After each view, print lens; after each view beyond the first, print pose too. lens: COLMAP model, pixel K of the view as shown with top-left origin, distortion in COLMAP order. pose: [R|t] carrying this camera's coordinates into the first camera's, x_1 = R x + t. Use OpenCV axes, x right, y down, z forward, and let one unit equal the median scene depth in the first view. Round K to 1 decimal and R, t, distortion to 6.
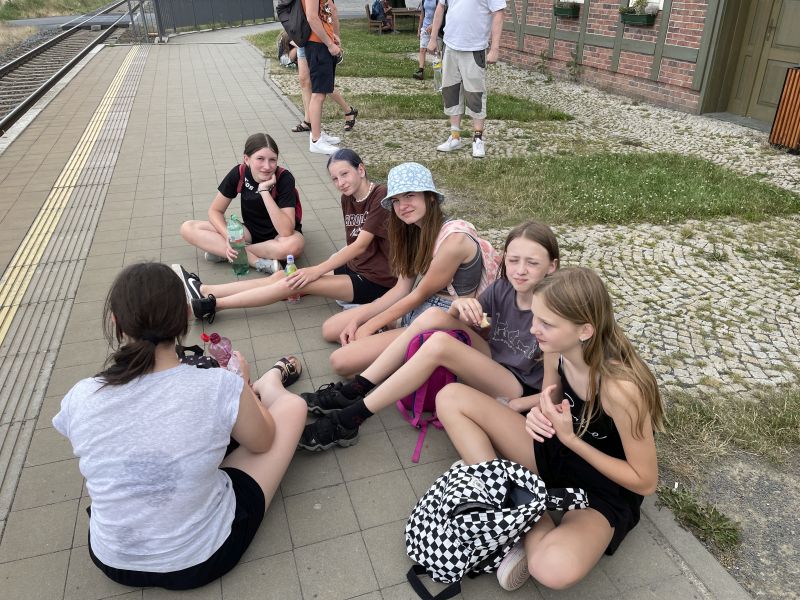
lens RADIAL K [[609.2, 0, 402.1], [0, 609.2, 292.6], [0, 0, 1]] dist [0.088134, -0.066871]
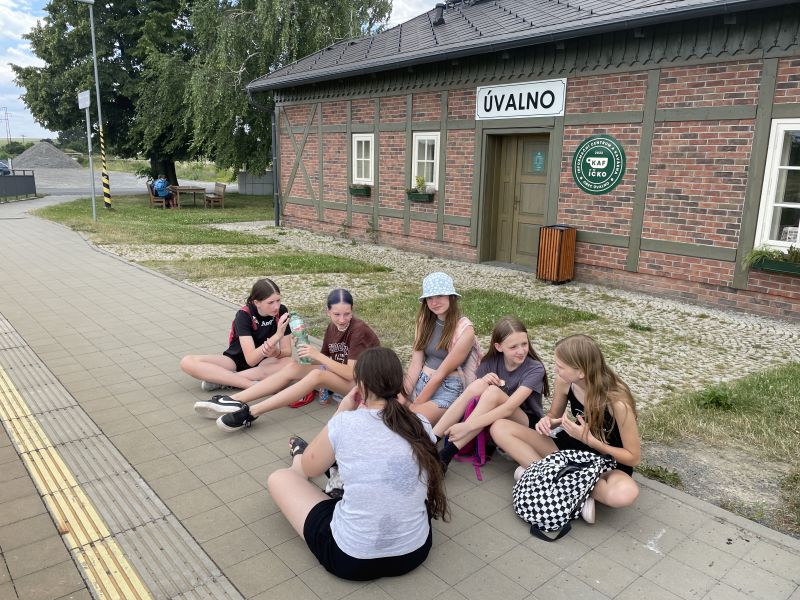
lens RADIAL K [[609.2, 0, 395.0], [0, 609.2, 305.7], [0, 0, 1]] dist [0.088134, -0.066871]
pose [[0.922577, -0.073280, 0.378790, -0.186958], [0.162265, 0.964439, -0.208631, 0.042355], [-0.350032, 0.253942, 0.901660, -0.084292]]
